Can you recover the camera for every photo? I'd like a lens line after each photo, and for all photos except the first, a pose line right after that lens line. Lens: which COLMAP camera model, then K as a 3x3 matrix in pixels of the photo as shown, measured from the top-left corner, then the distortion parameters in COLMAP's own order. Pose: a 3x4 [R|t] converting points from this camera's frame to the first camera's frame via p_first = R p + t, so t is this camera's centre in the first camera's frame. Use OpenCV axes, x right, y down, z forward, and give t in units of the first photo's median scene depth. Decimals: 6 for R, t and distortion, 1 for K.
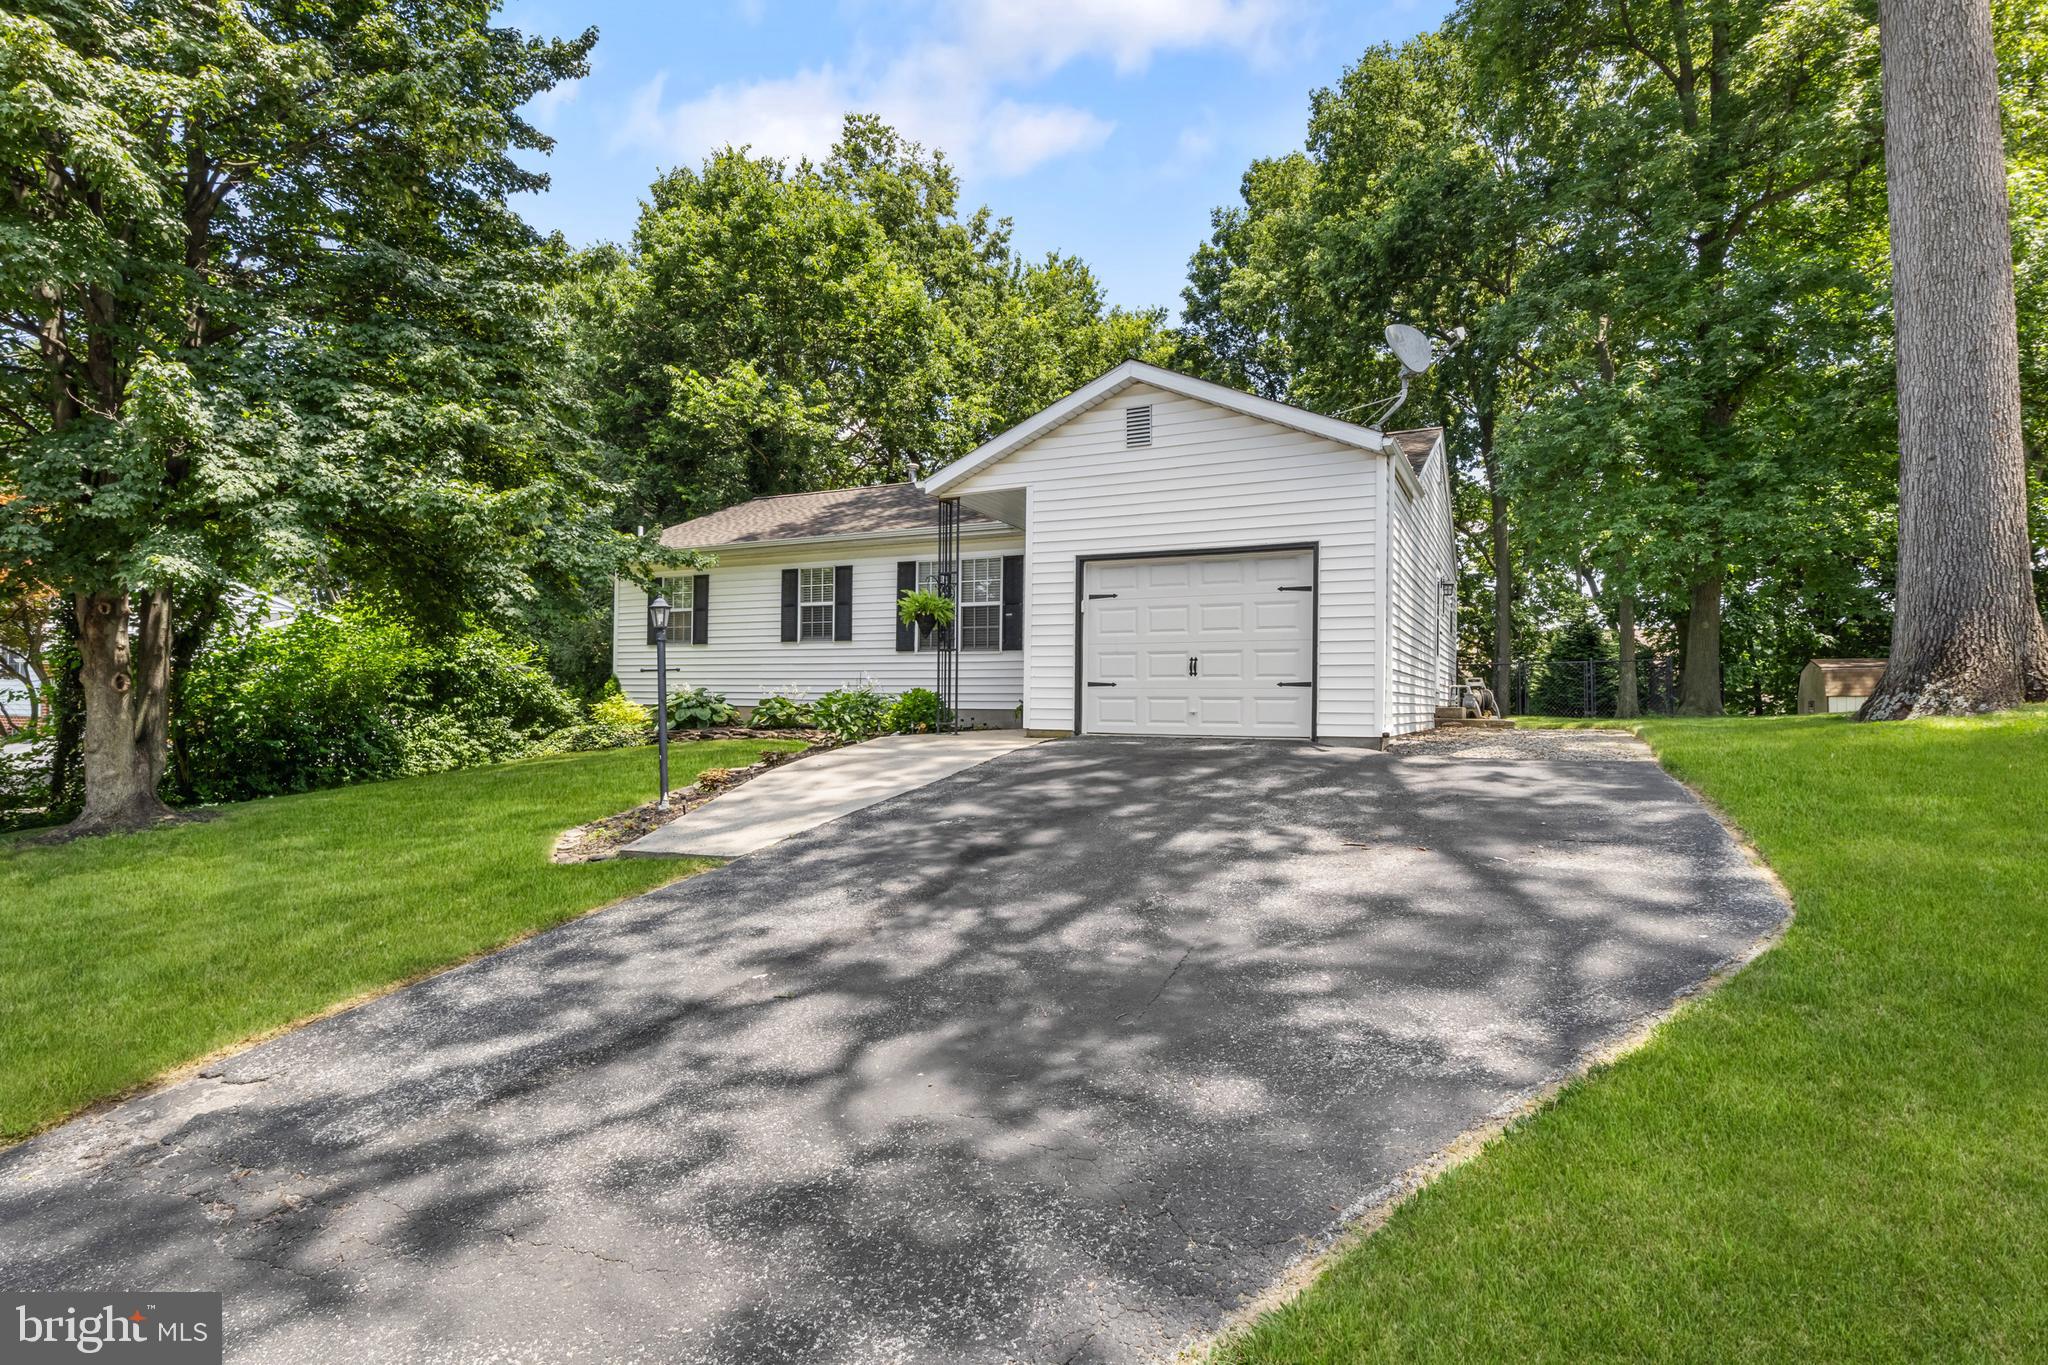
lens RADIAL K [[1026.6, 0, 1032.0], [0, 1026.6, 691.4], [0, 0, 1]] dist [-0.004300, -0.001999]
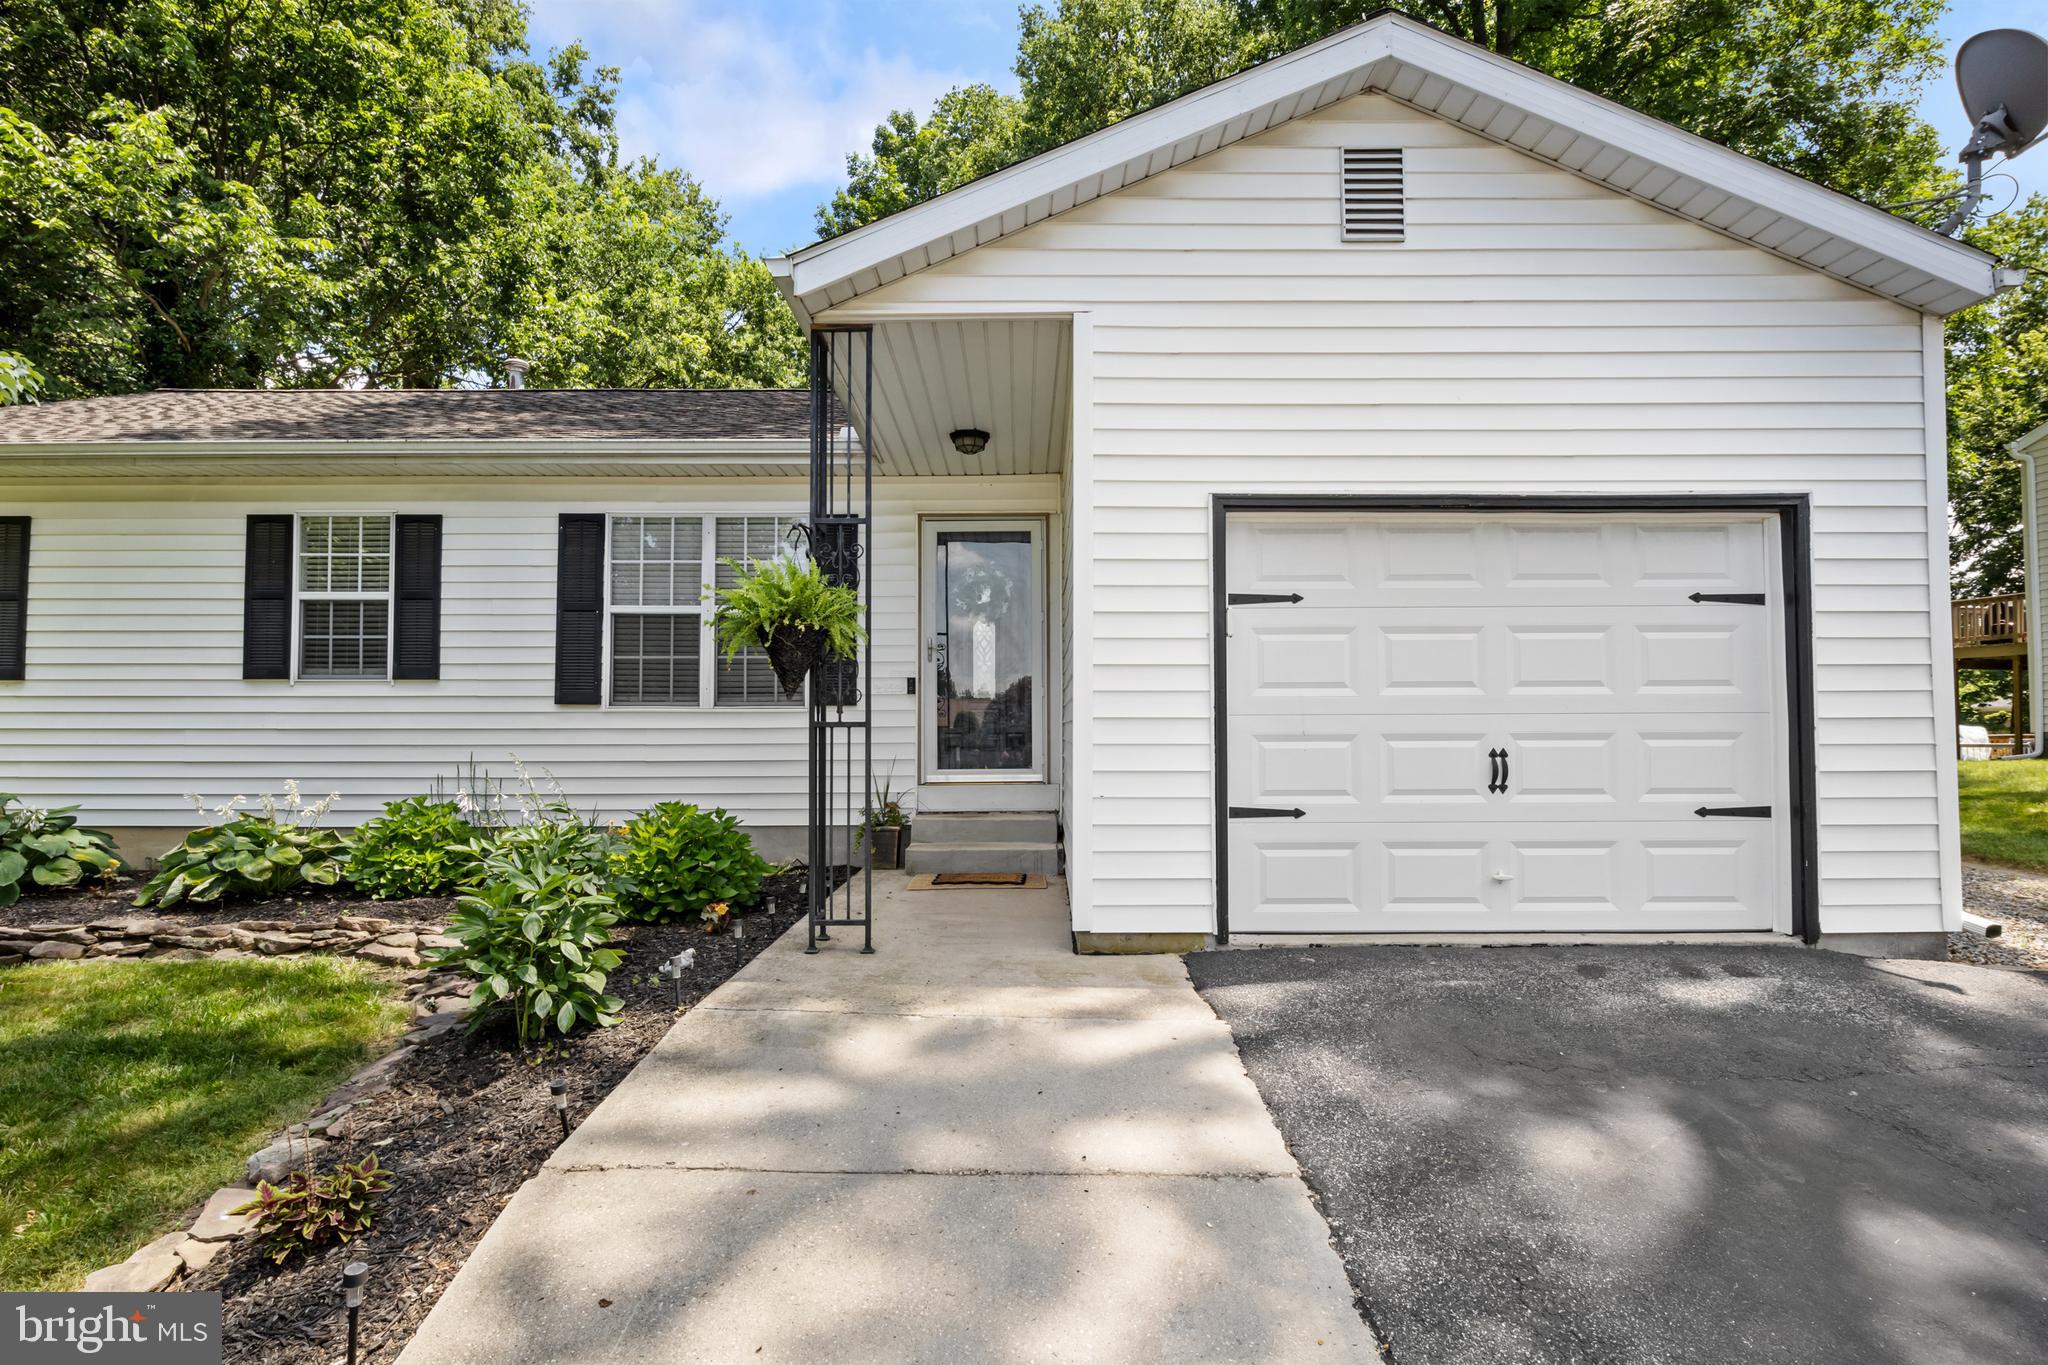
lens RADIAL K [[1026.6, 0, 1032.0], [0, 1026.6, 691.4], [0, 0, 1]] dist [-0.004300, -0.001999]
pose [[0.897690, 0.004747, 0.440601, -0.142777], [0.004820, 0.999776, -0.020592, -0.034262], [-0.440601, 0.020609, 0.897467, 0.487848]]
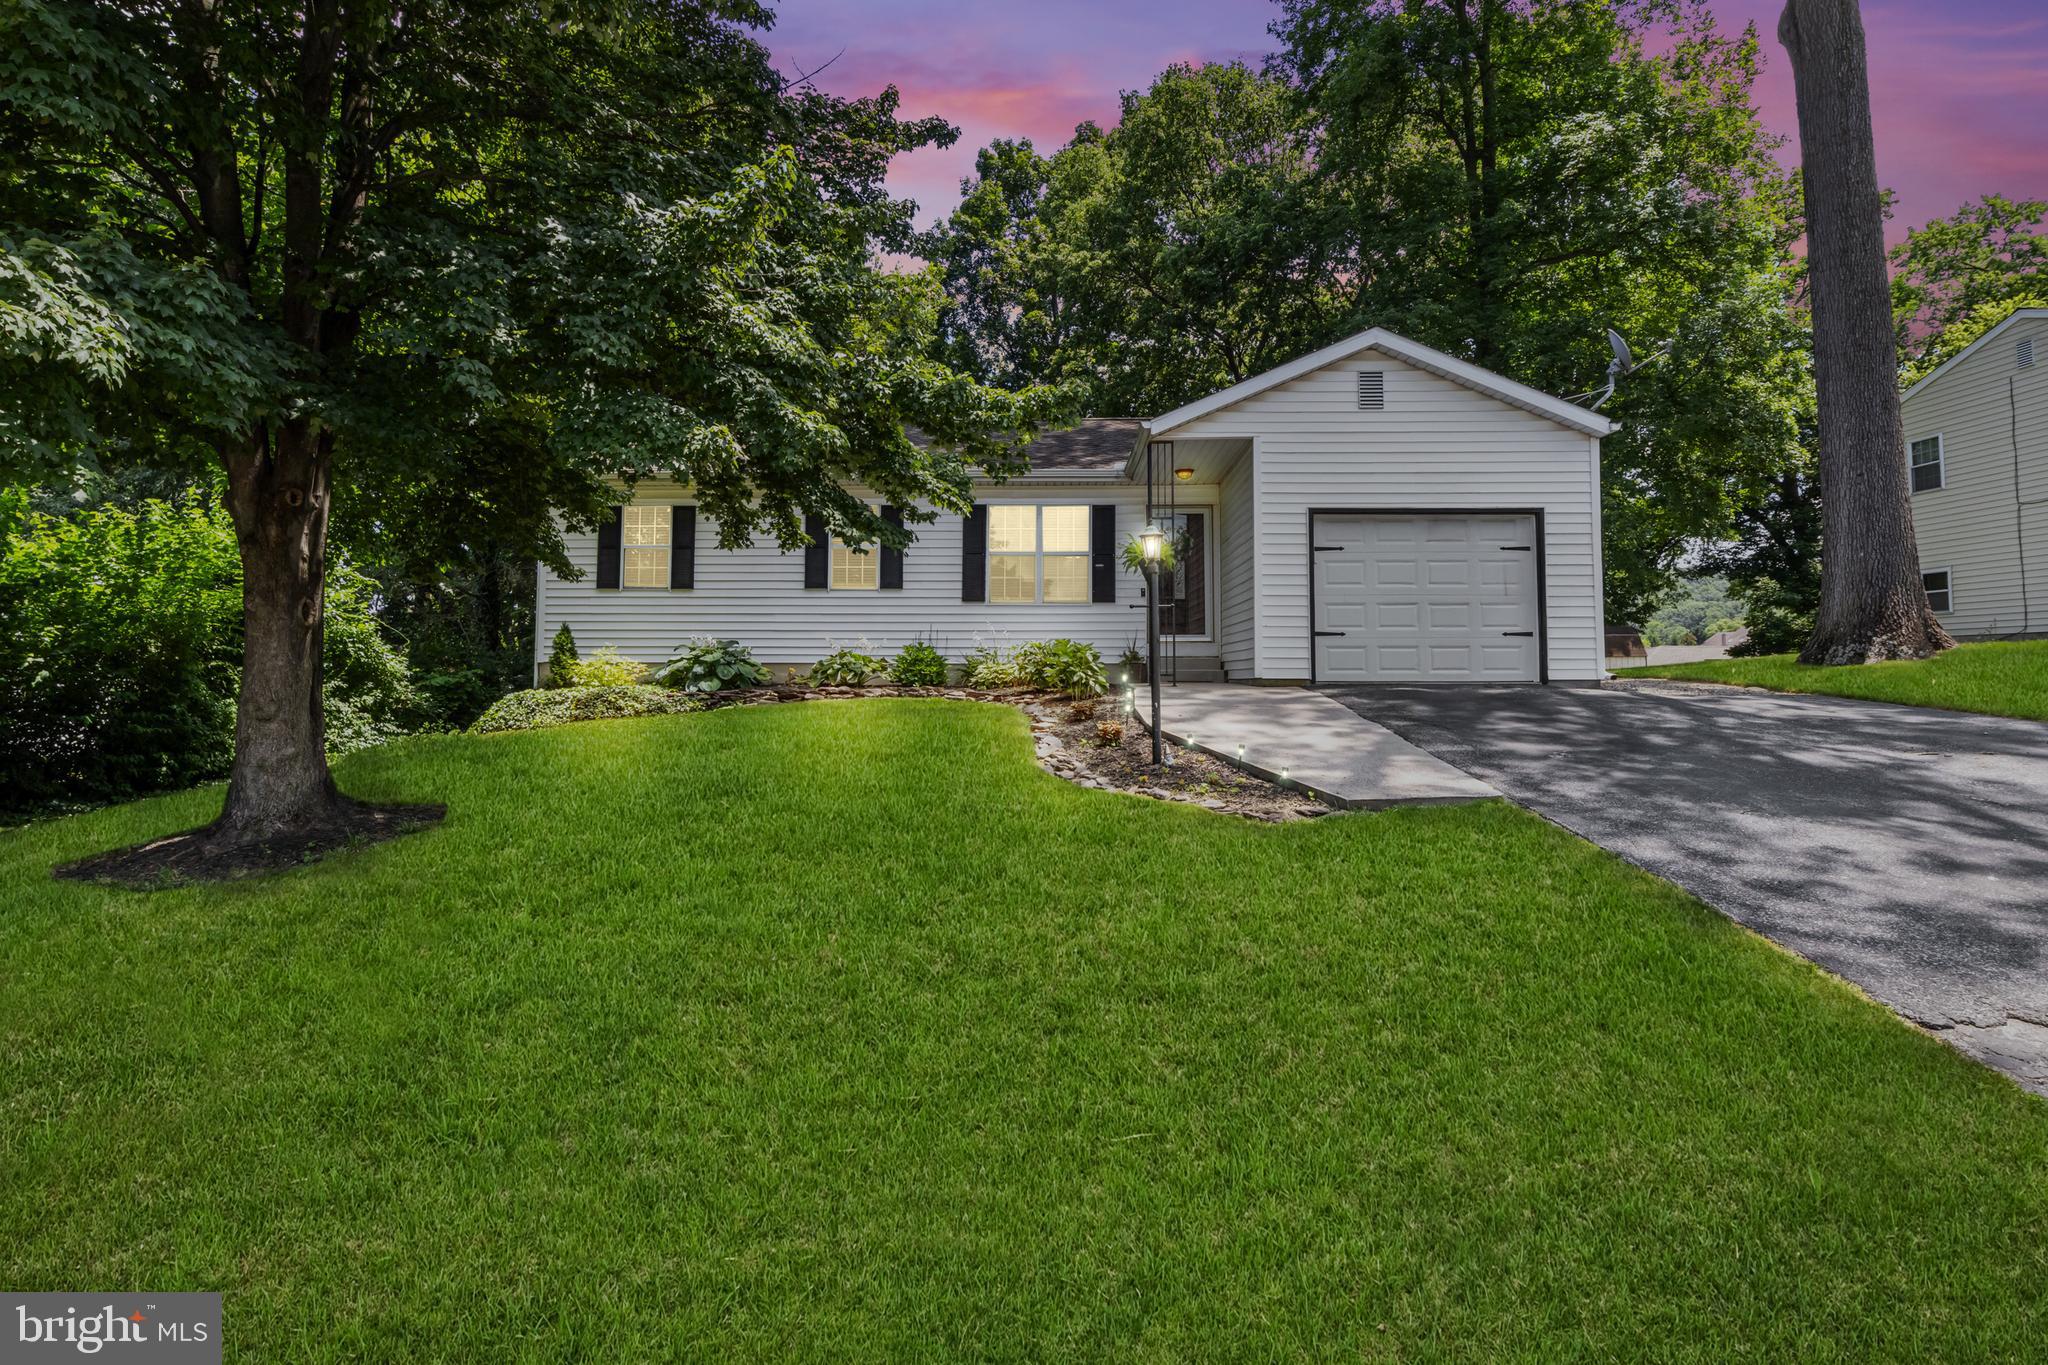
lens RADIAL K [[1051.5, 0, 1038.1], [0, 1051.5, 613.5], [0, 0, 1]] dist [-0.004534, -0.000651]
pose [[0.907644, 0.017726, 0.419367, -0.462736], [0.001588, 0.998956, -0.045663, 0.014510], [-0.419739, 0.042112, 0.906668, 0.122053]]
